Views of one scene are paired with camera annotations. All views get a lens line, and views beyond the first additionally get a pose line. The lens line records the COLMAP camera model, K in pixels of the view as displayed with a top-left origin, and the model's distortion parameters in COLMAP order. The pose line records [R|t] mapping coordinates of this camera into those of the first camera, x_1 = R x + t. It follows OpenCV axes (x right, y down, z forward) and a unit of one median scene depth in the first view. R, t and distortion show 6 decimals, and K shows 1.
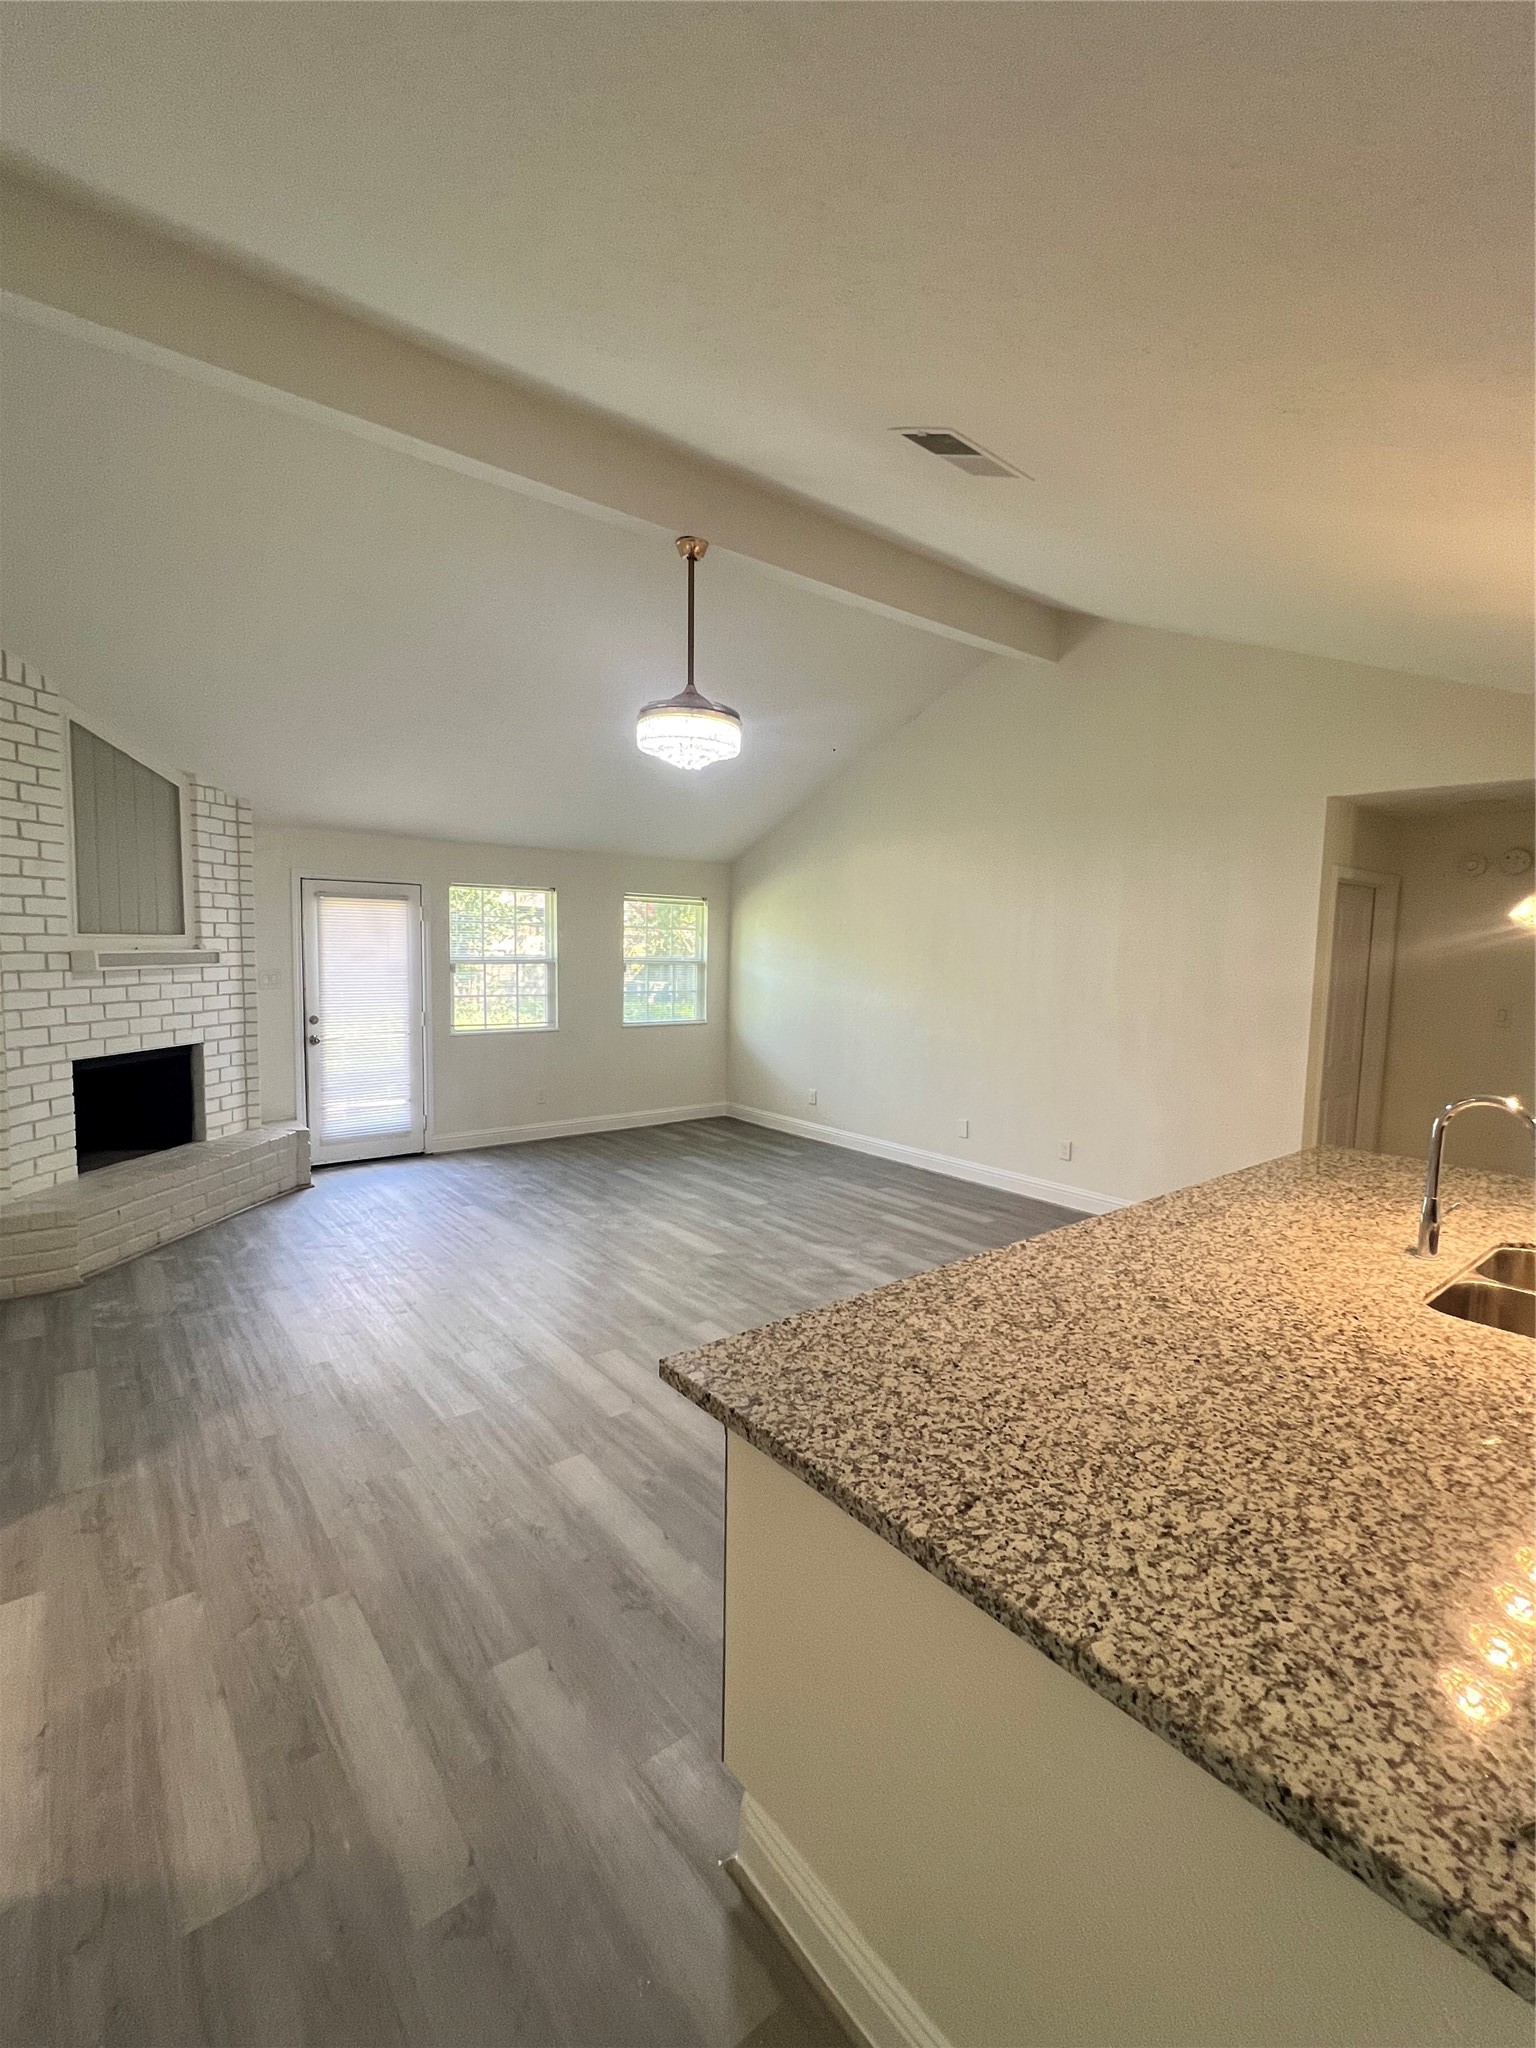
lens RADIAL K [[907.7, 0, 768.4], [0, 907.7, 1017.2], [0, 0, 1]] dist [-0.001316, -0.000502]
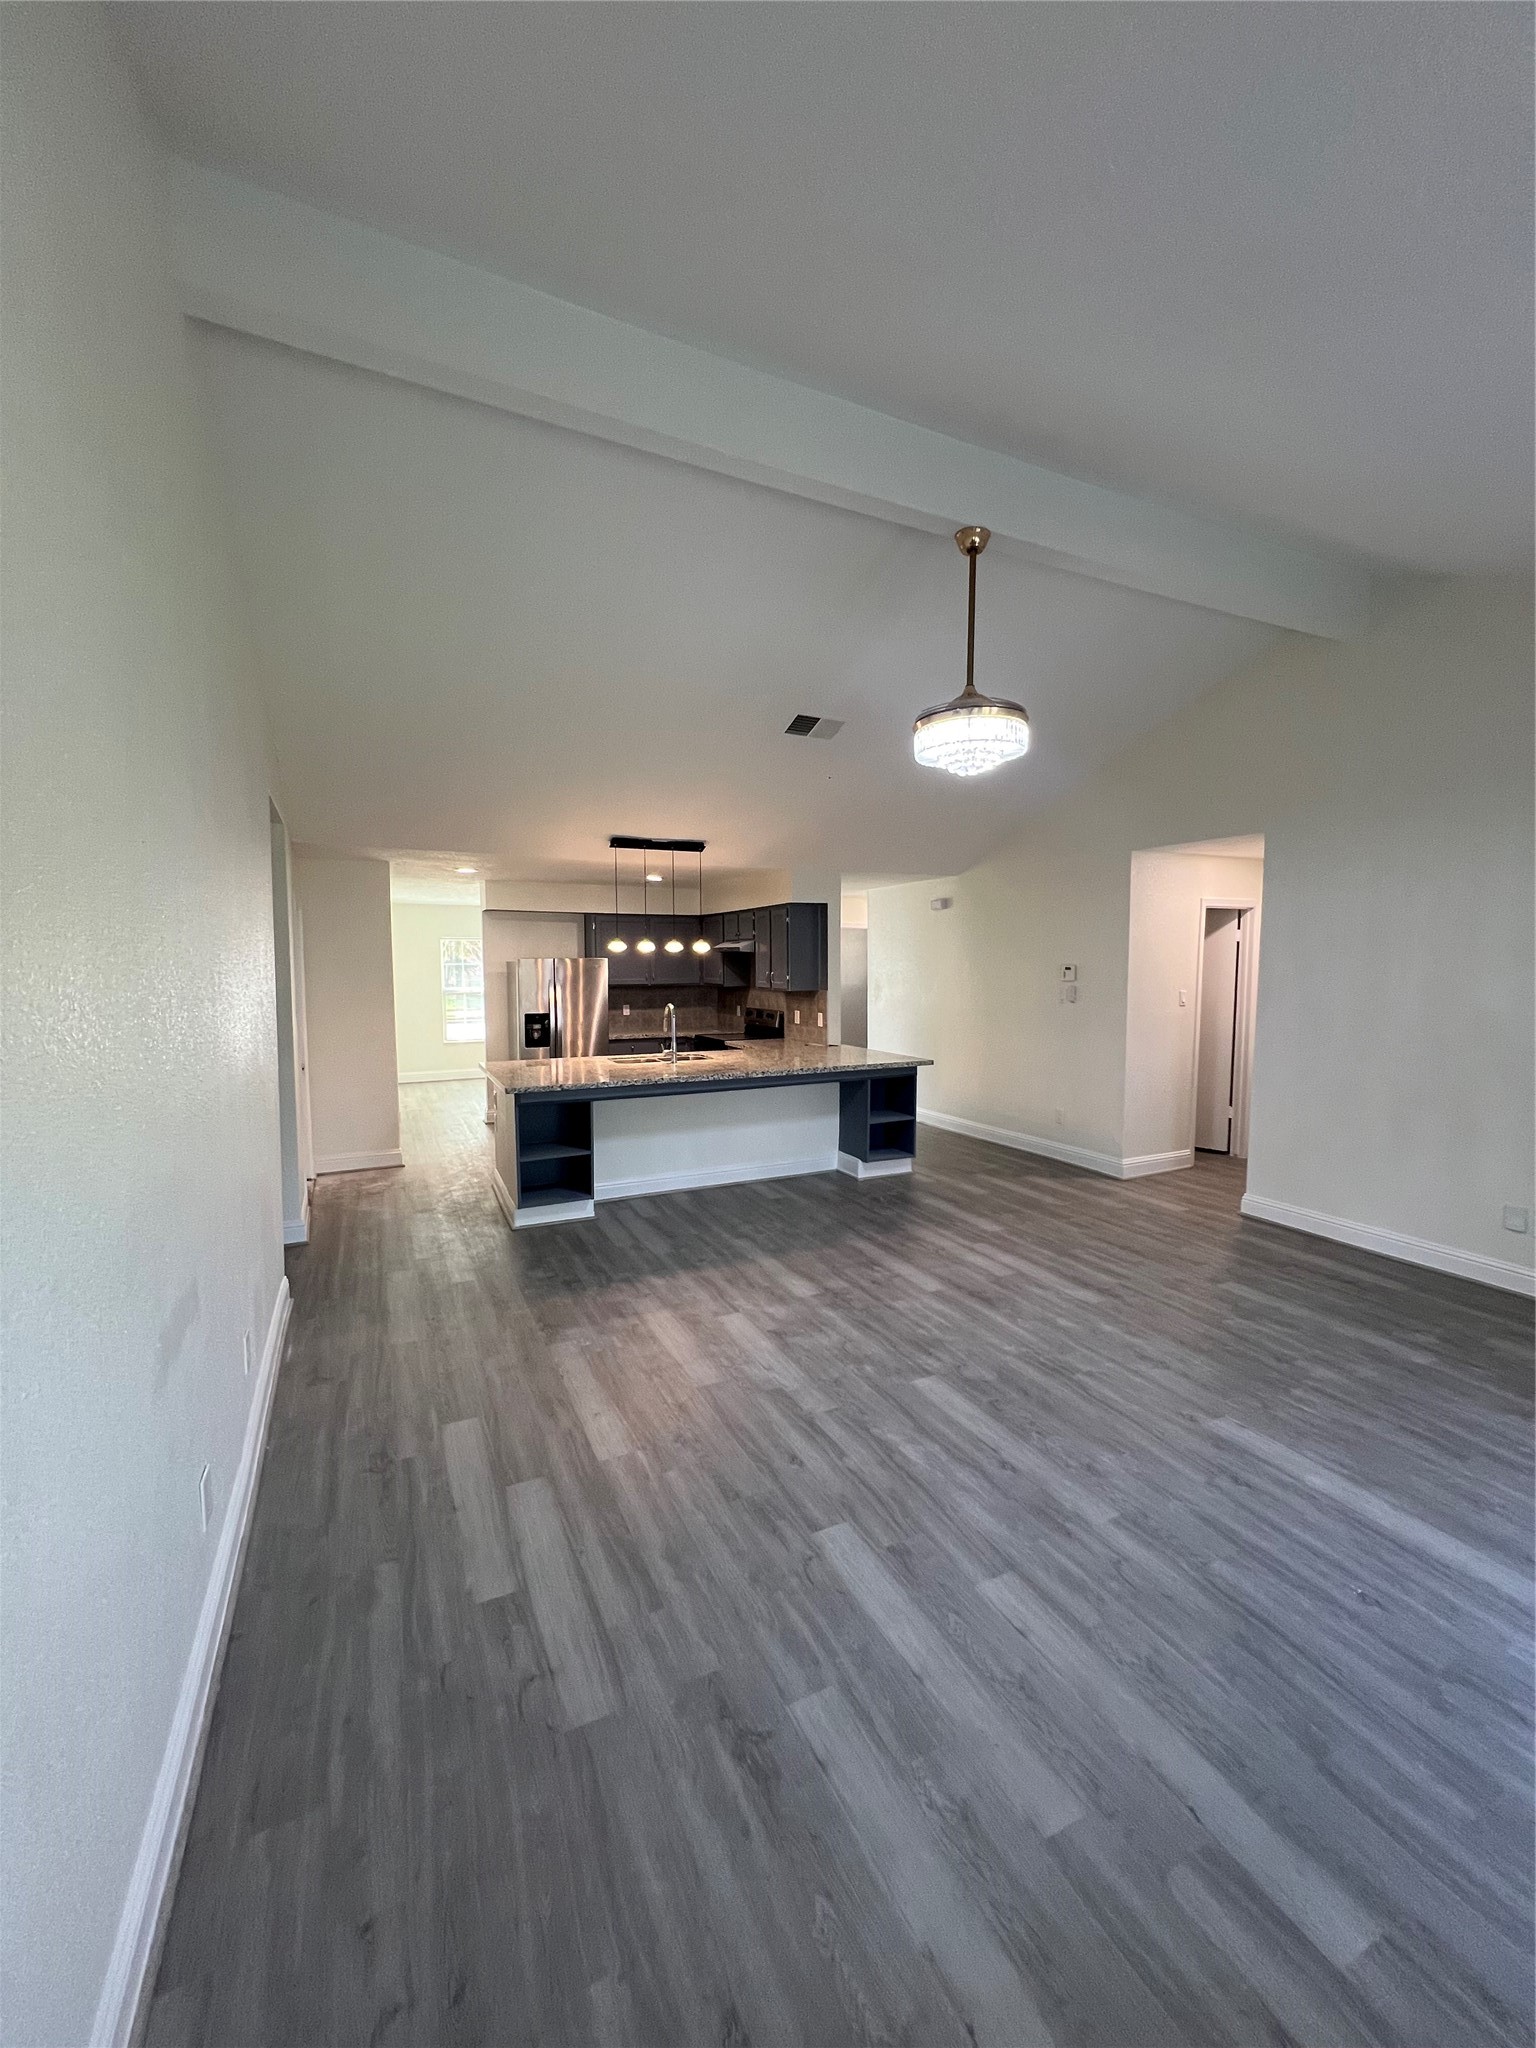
lens RADIAL K [[823.1, 0, 766.1], [0, 823.1, 1020.5], [0, 0, 1]] dist [-0.000429, -0.000006]
pose [[-0.974683, -0.033924, 0.221001, -0.064803], [0.001248, 0.987582, 0.157100, -0.127630], [-0.223586, 0.153399, -0.962537, 1.544785]]
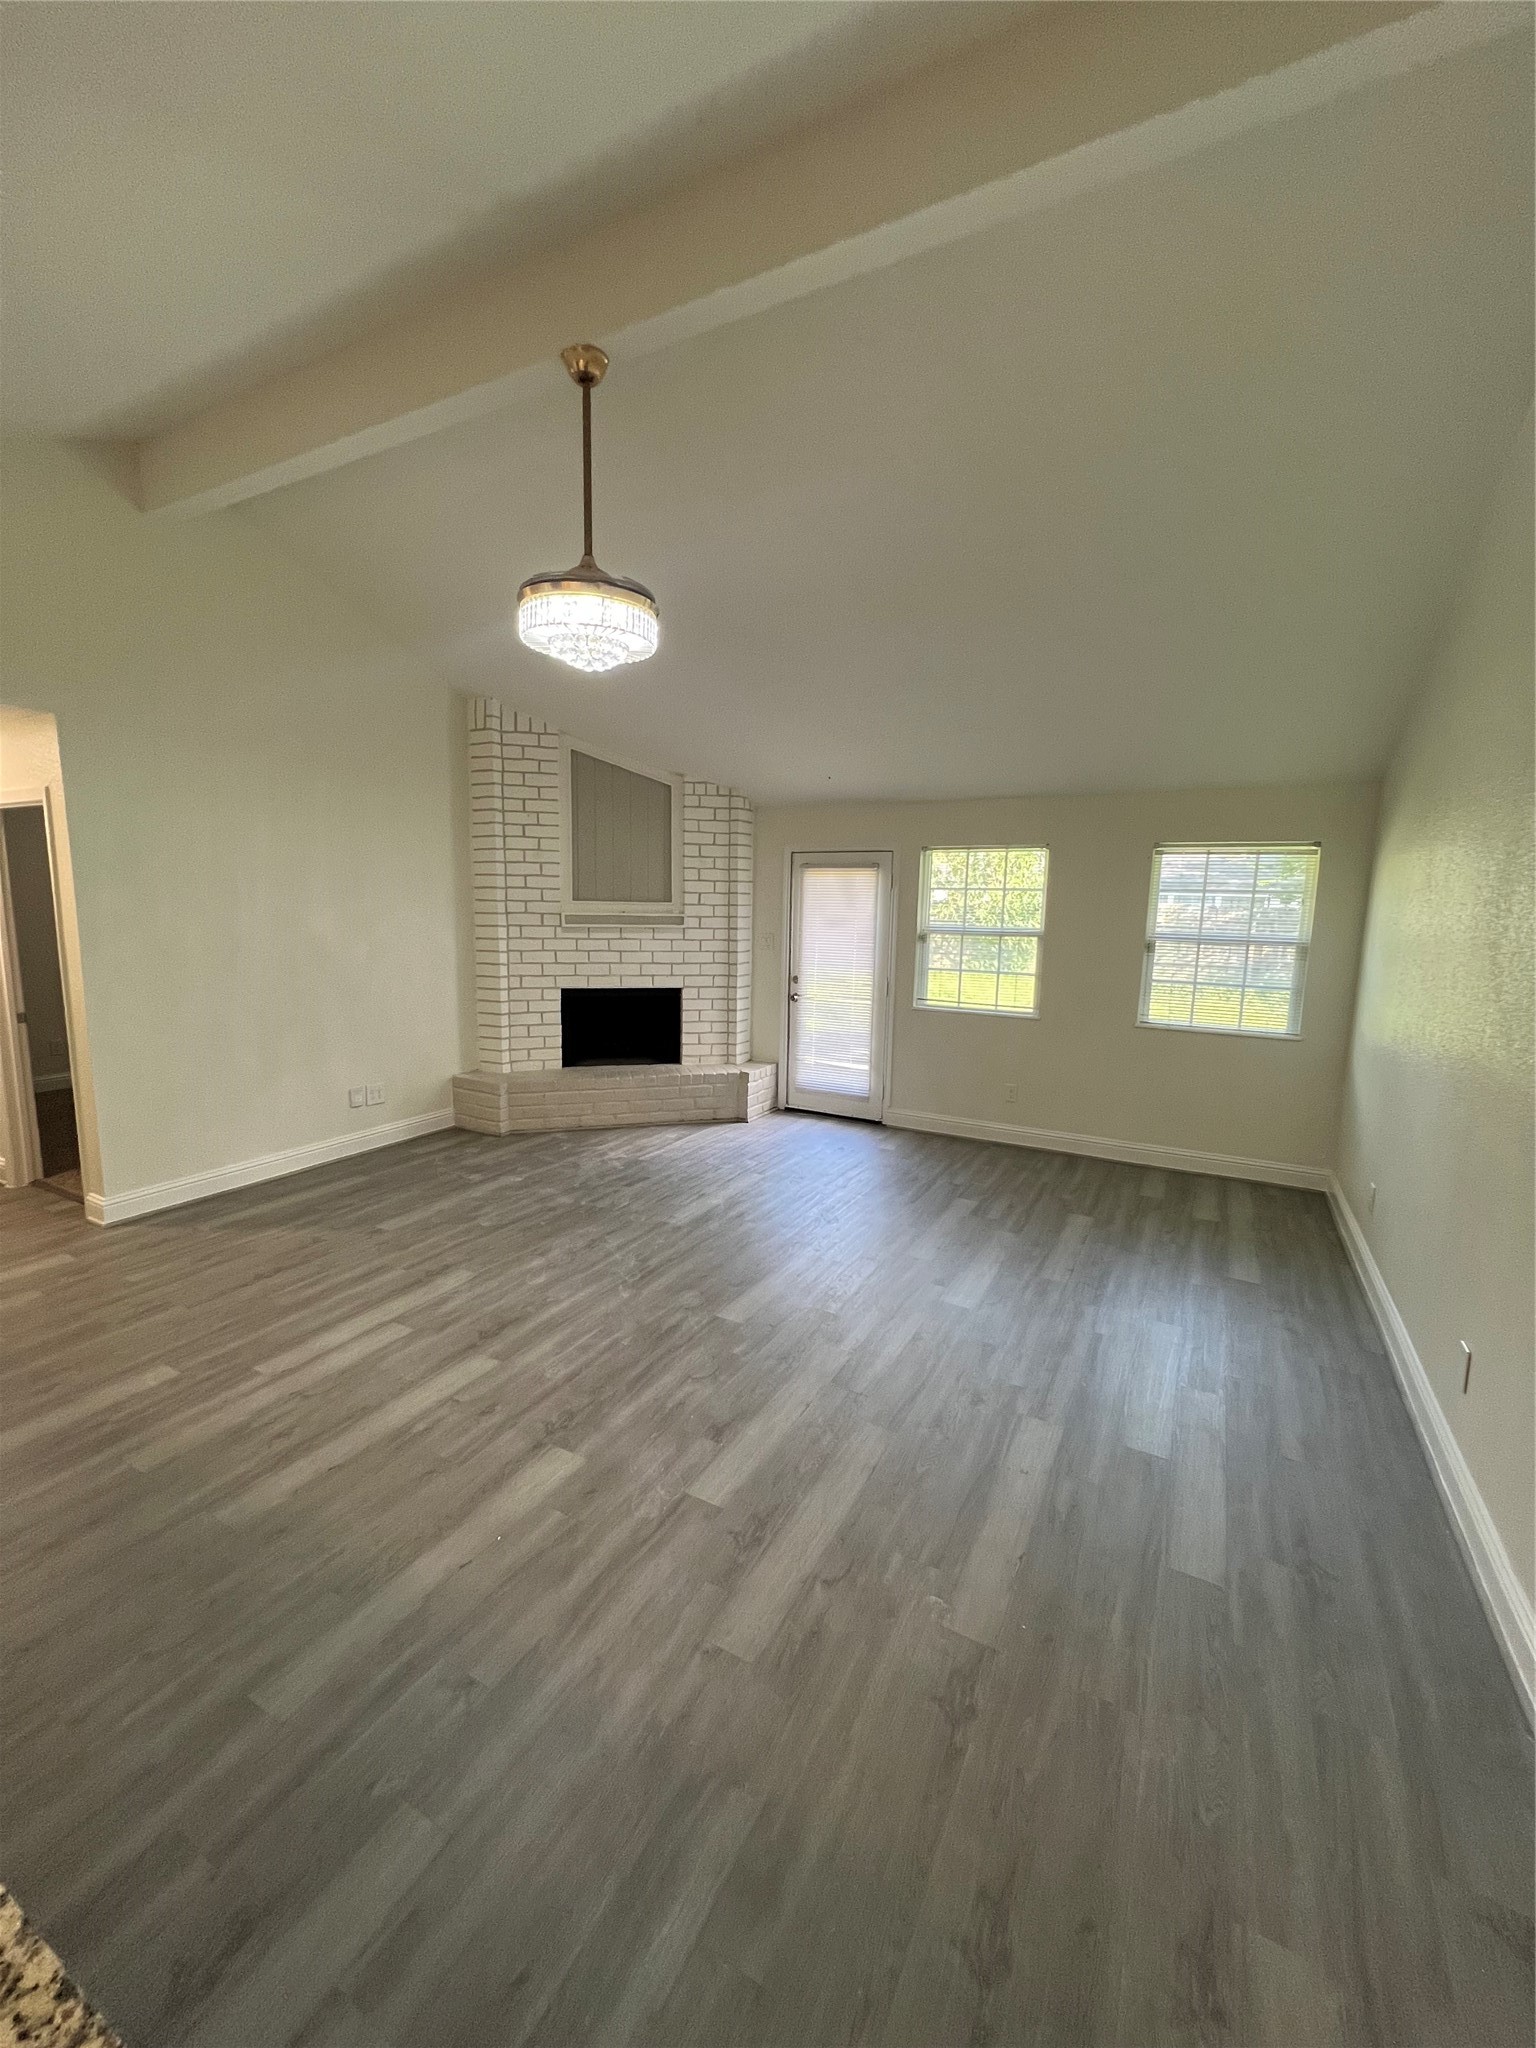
lens RADIAL K [[817.8, 0, 769.1], [0, 817.8, 1021.2], [0, 0, 1]] dist [-0.003902, 0.000416]
pose [[0.388991, 0.121344, -0.913215, 0.516225], [-0.085570, 0.991761, 0.095332, -0.048802], [0.917259, 0.041061, 0.396169, 0.713998]]
